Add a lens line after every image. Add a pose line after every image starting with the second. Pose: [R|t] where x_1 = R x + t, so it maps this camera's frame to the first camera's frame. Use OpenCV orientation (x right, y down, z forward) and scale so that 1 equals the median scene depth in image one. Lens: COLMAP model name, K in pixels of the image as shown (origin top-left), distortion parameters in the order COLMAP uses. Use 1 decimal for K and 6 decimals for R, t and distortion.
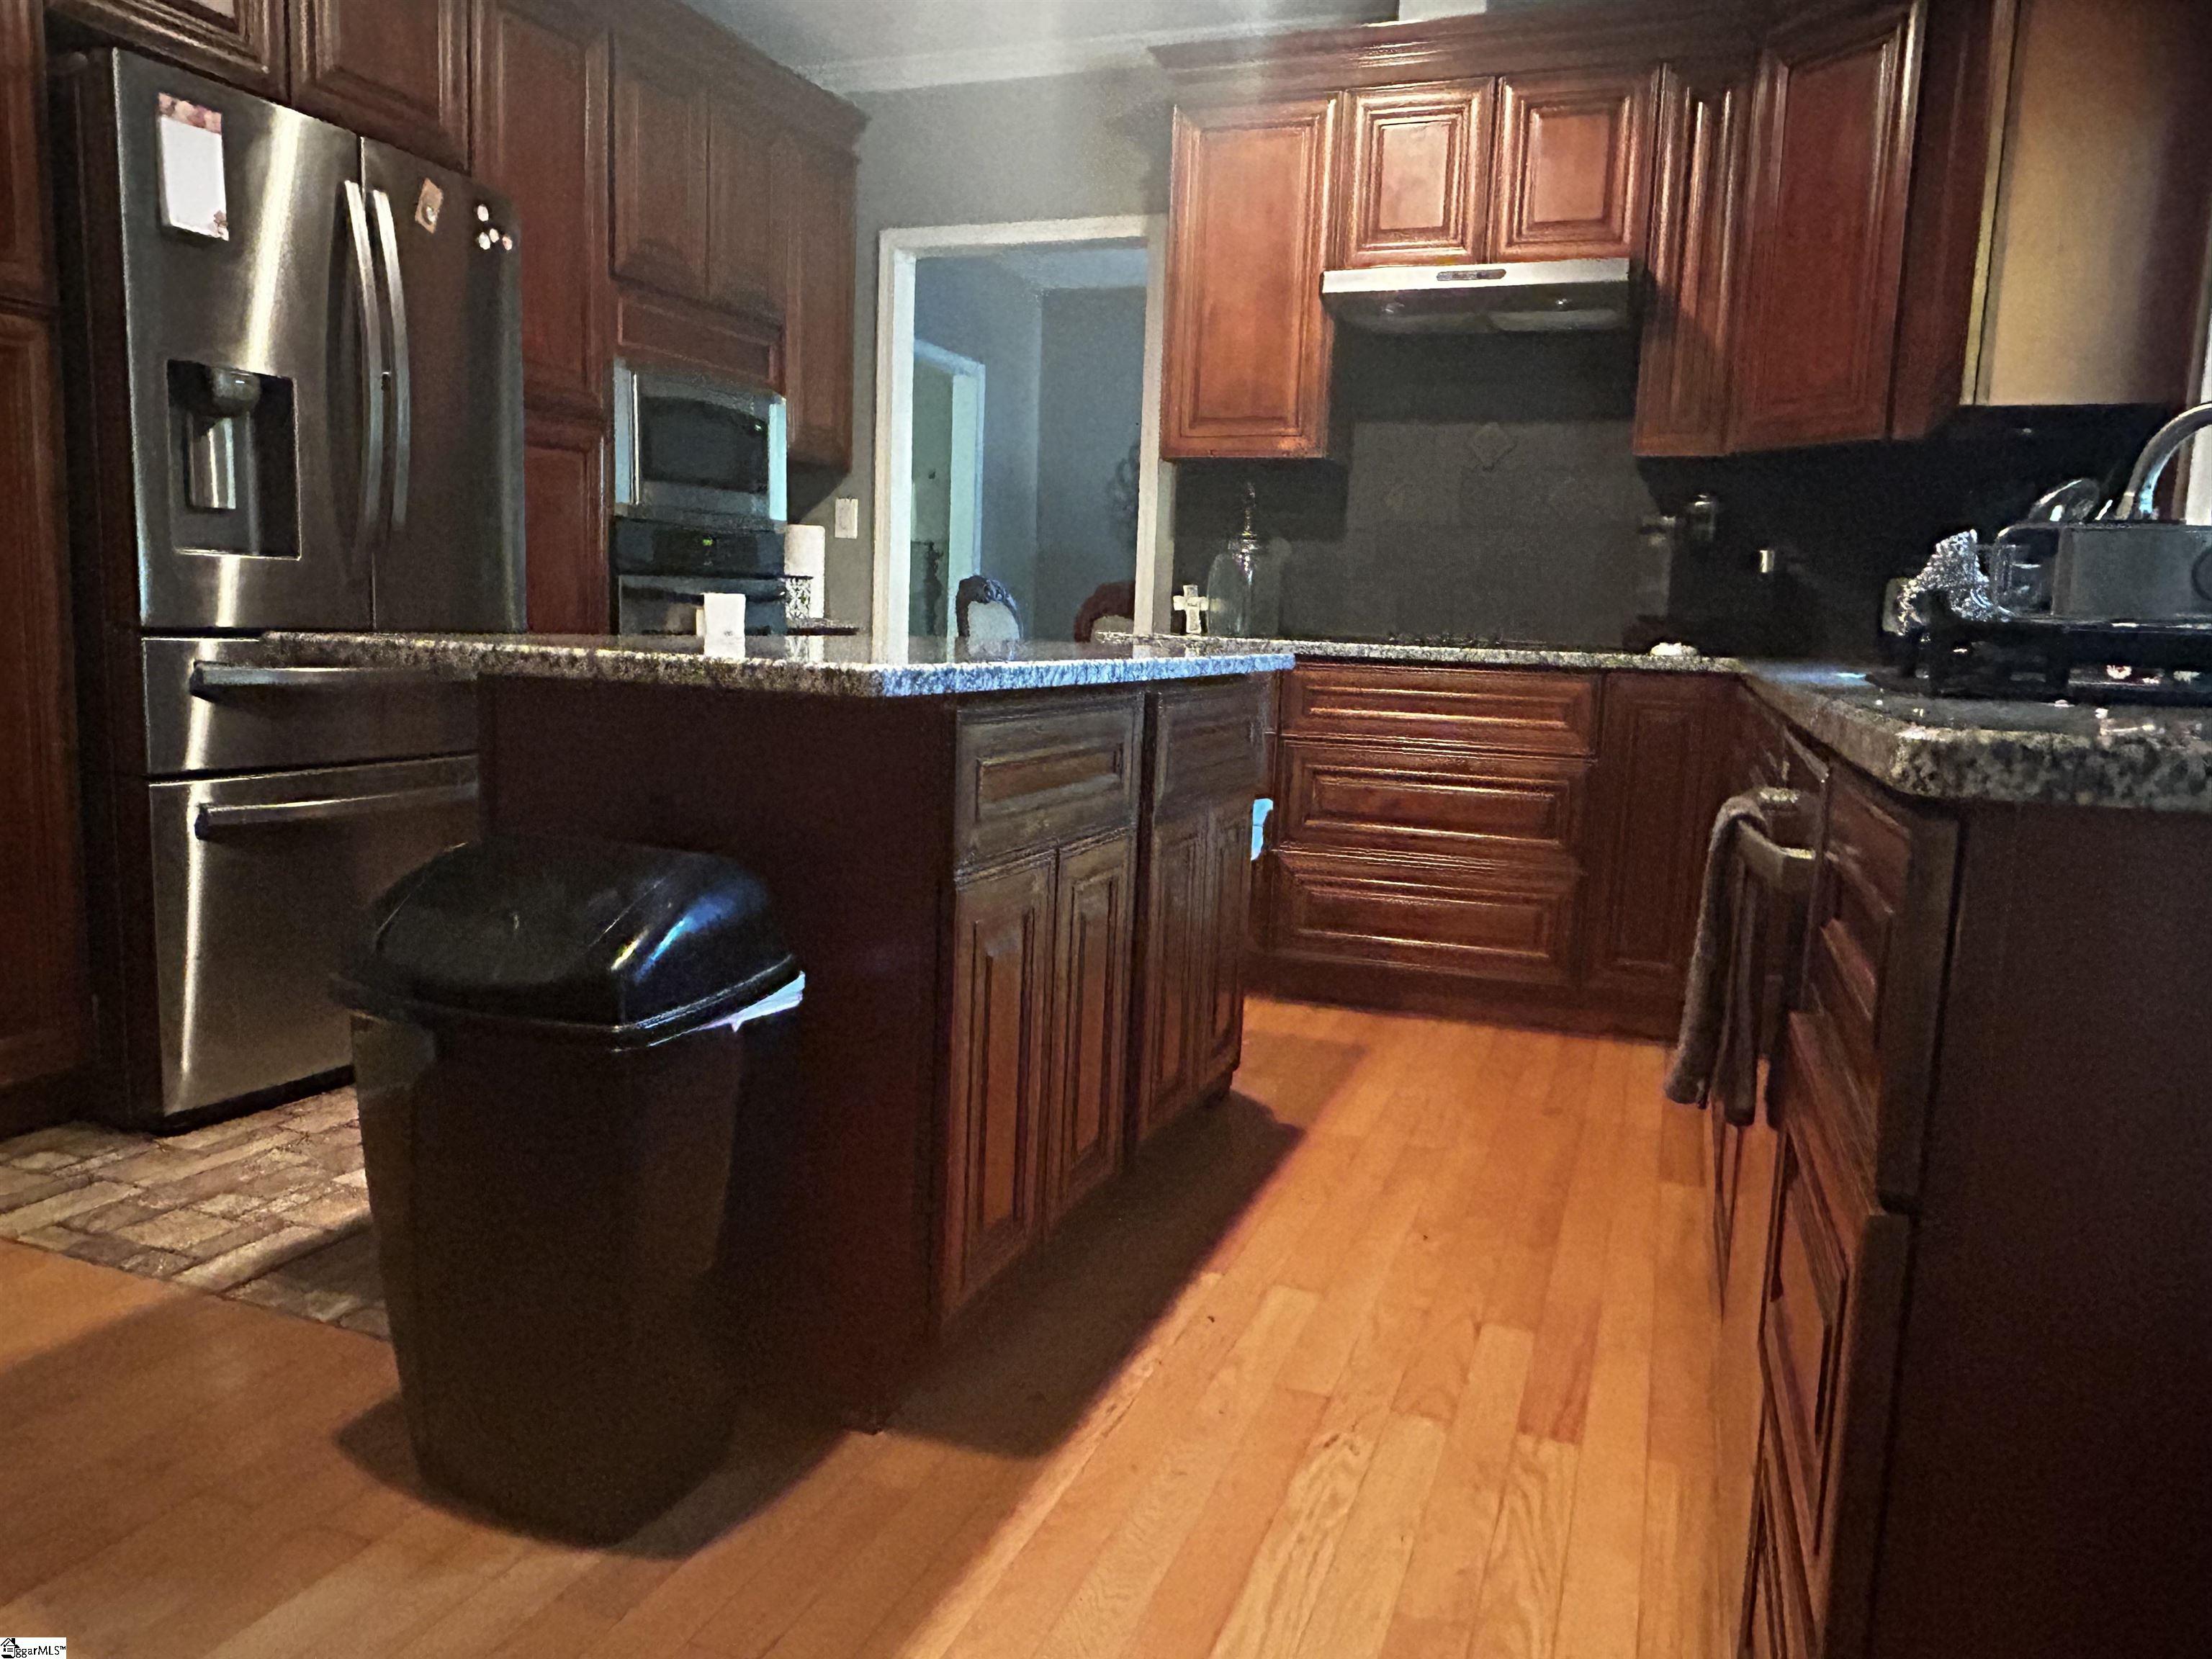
lens RADIAL K [[1558.3, 0, 1105.6], [0, 1558.3, 831.3], [0, 0, 1]] dist [-0.008890, -0.003605]
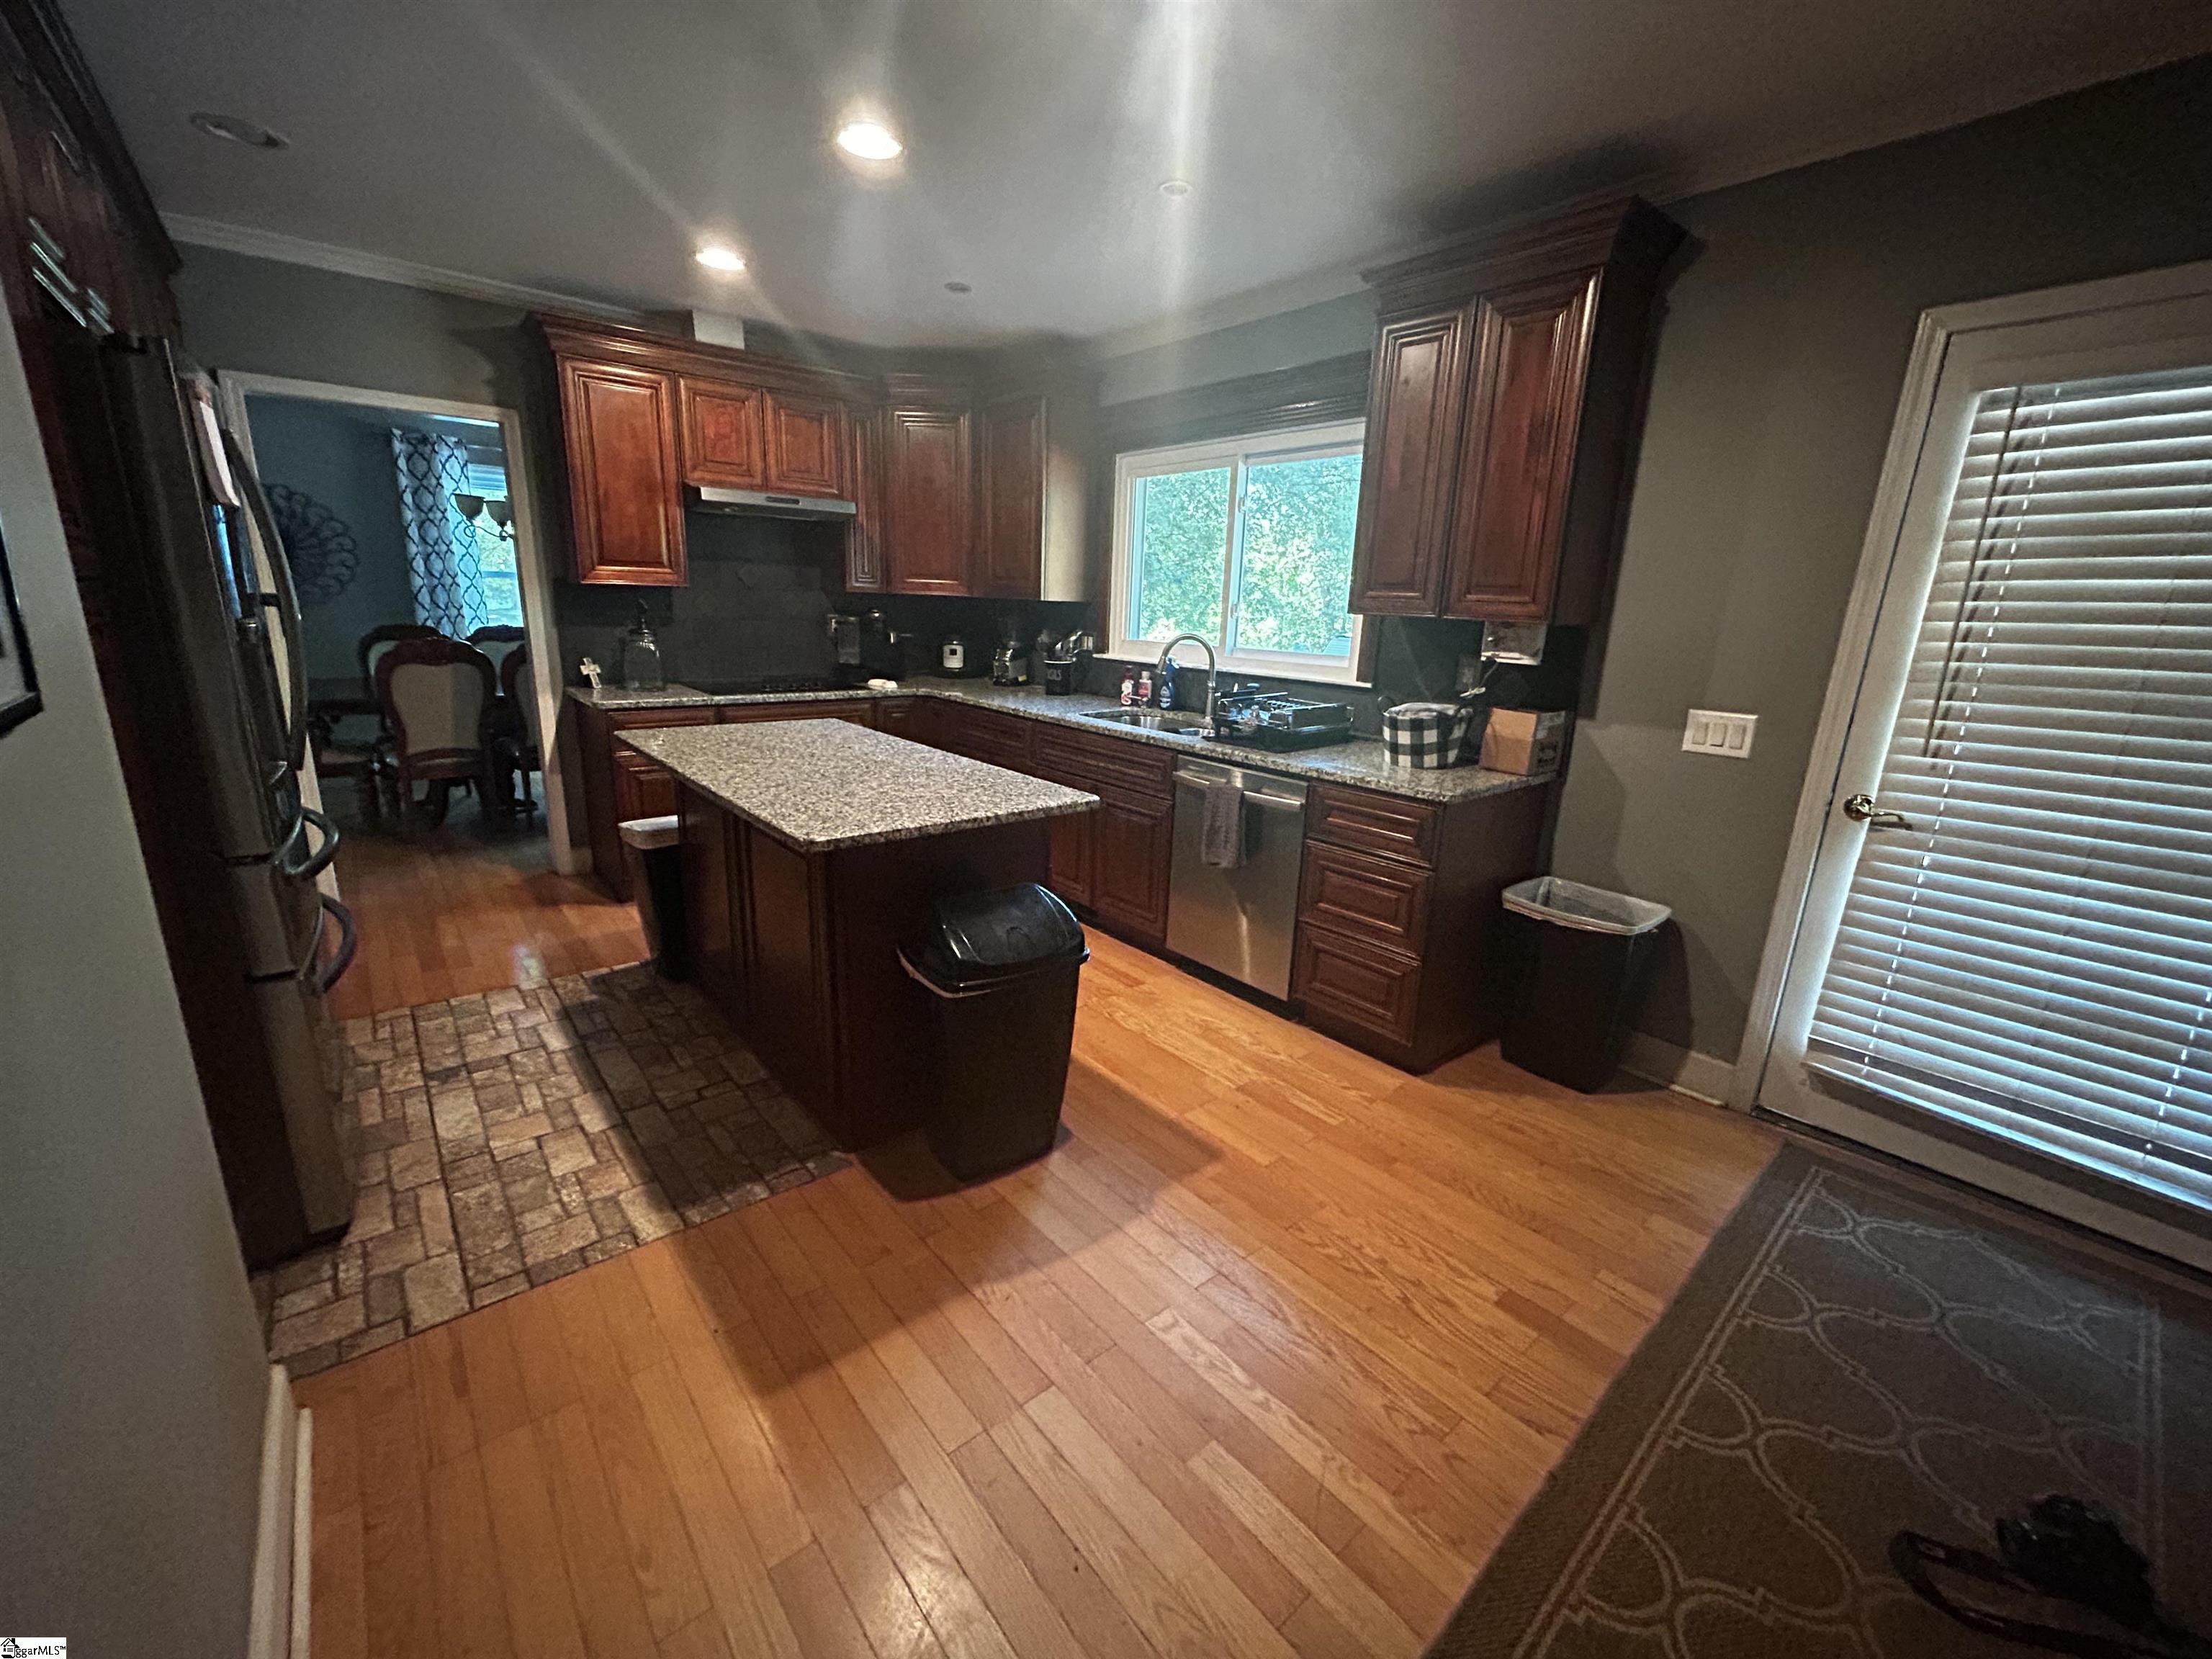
lens RADIAL K [[888.7, 0, 1104.2], [0, 888.7, 829.8], [0, 0, 1]] dist [-0.001654, 0.000741]
pose [[0.491518, -0.238014, 0.837711, -0.945696], [0.098938, 0.970961, 0.217823, -0.251869], [-0.865229, -0.024182, 0.500793, 0.132286]]
